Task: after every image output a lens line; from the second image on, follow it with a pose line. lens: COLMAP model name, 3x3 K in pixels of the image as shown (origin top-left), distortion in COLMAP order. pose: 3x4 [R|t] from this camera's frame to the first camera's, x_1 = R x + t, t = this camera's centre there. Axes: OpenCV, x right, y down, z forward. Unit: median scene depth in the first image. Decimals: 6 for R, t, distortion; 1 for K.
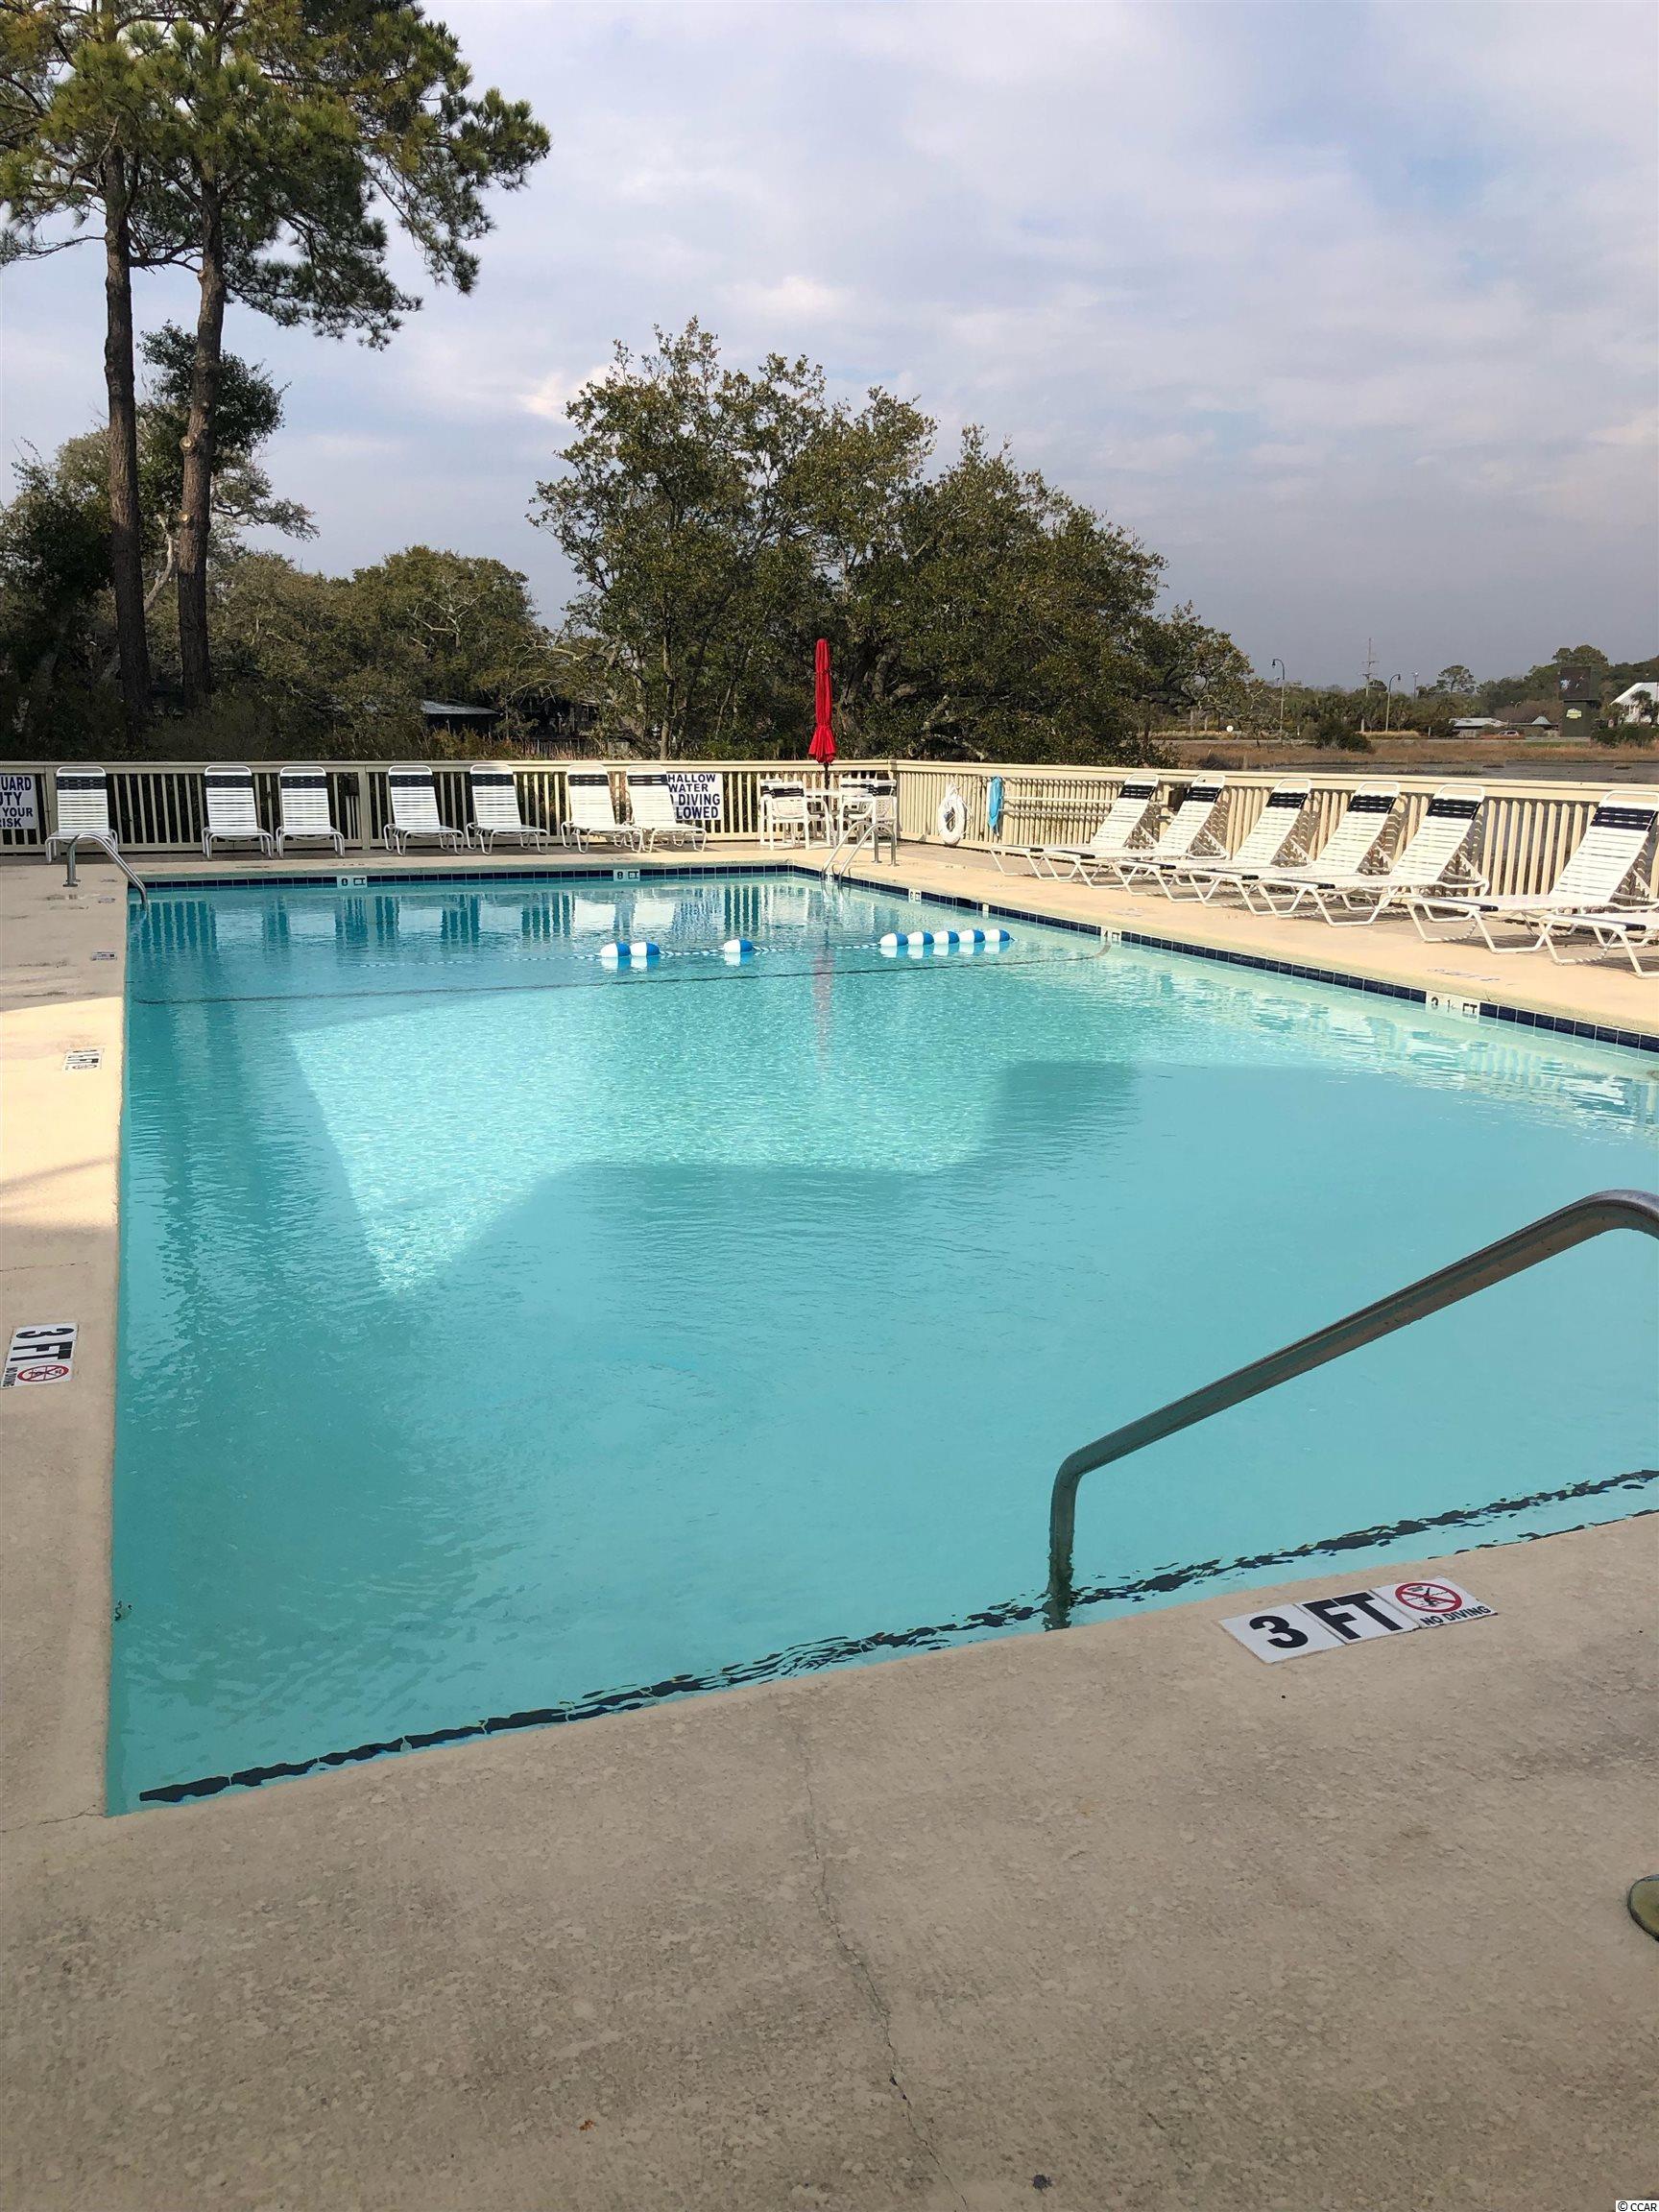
lens RADIAL K [[1795.2, 0, 835.2], [0, 1795.2, 1104.4], [0, 0, 1]] dist [0.027247, -0.043411]
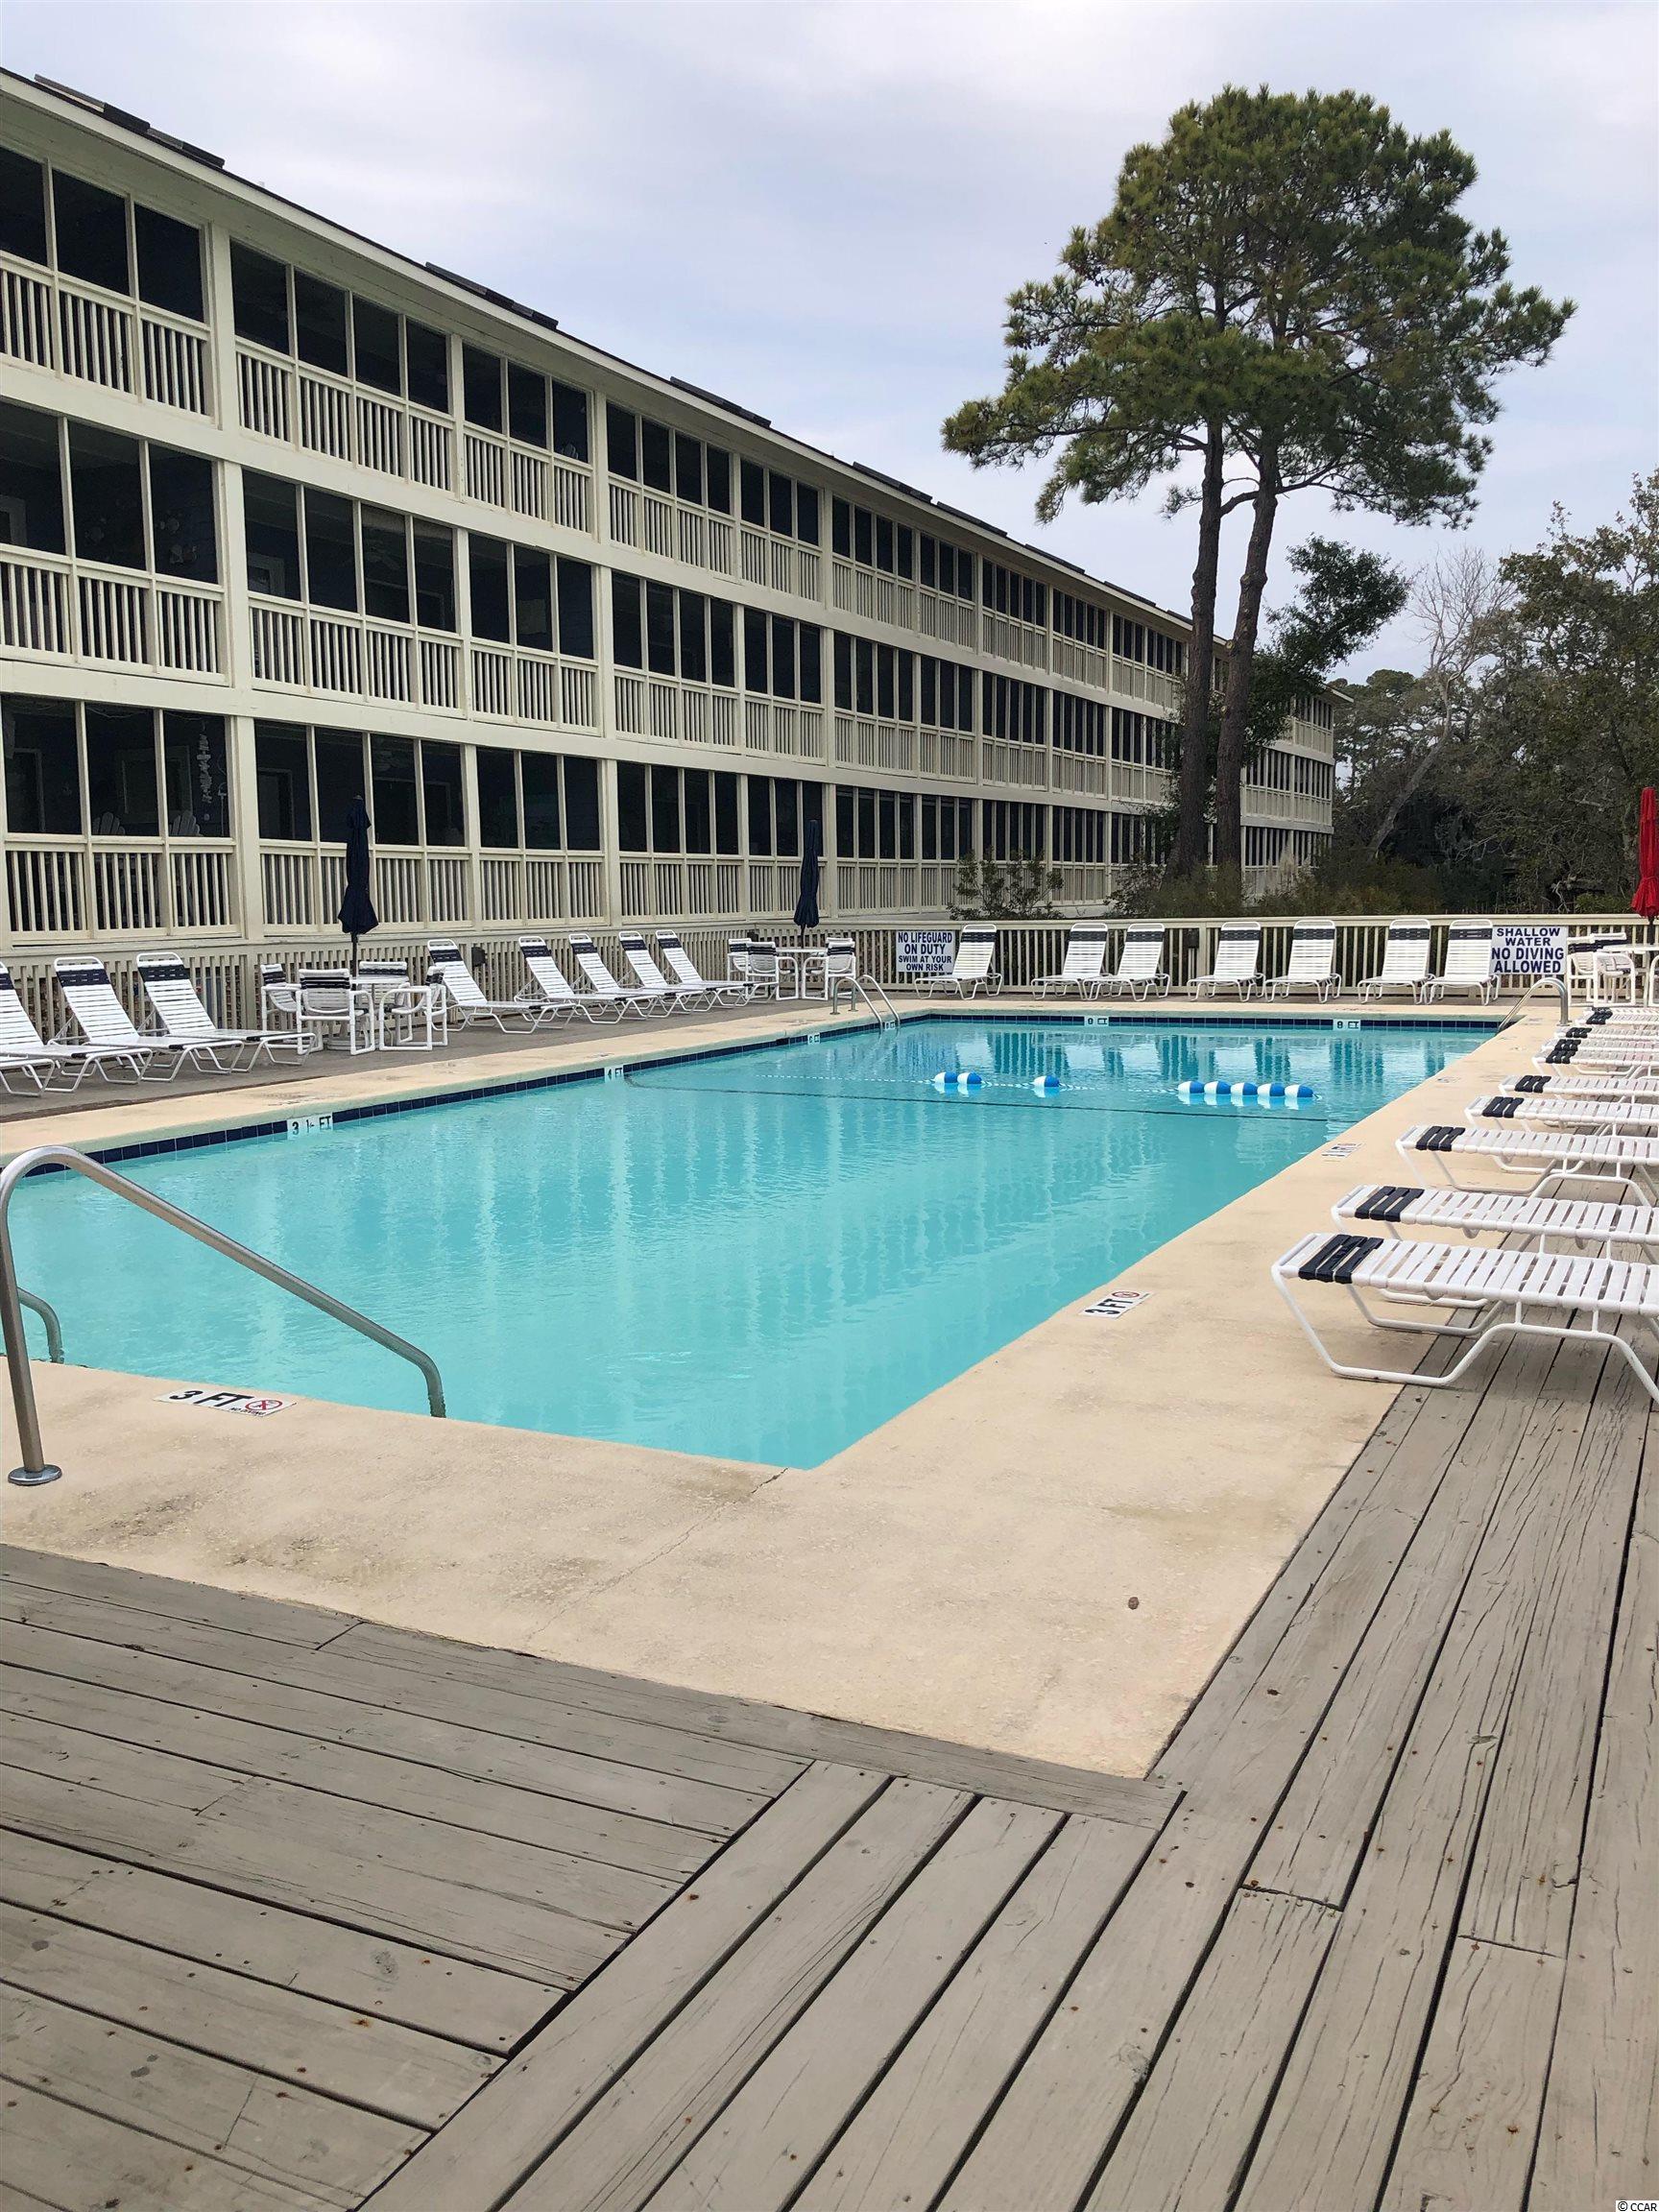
lens RADIAL K [[1795.2, 0, 834.0], [0, 1795.2, 1108.1], [0, 0, 1]] dist [0.027247, -0.043411]
pose [[0.670552, 0.074114, -0.738151, 0.374240], [-0.131079, 0.991179, -0.019556, -0.016525], [0.730191, 0.109869, 0.674352, 0.067141]]
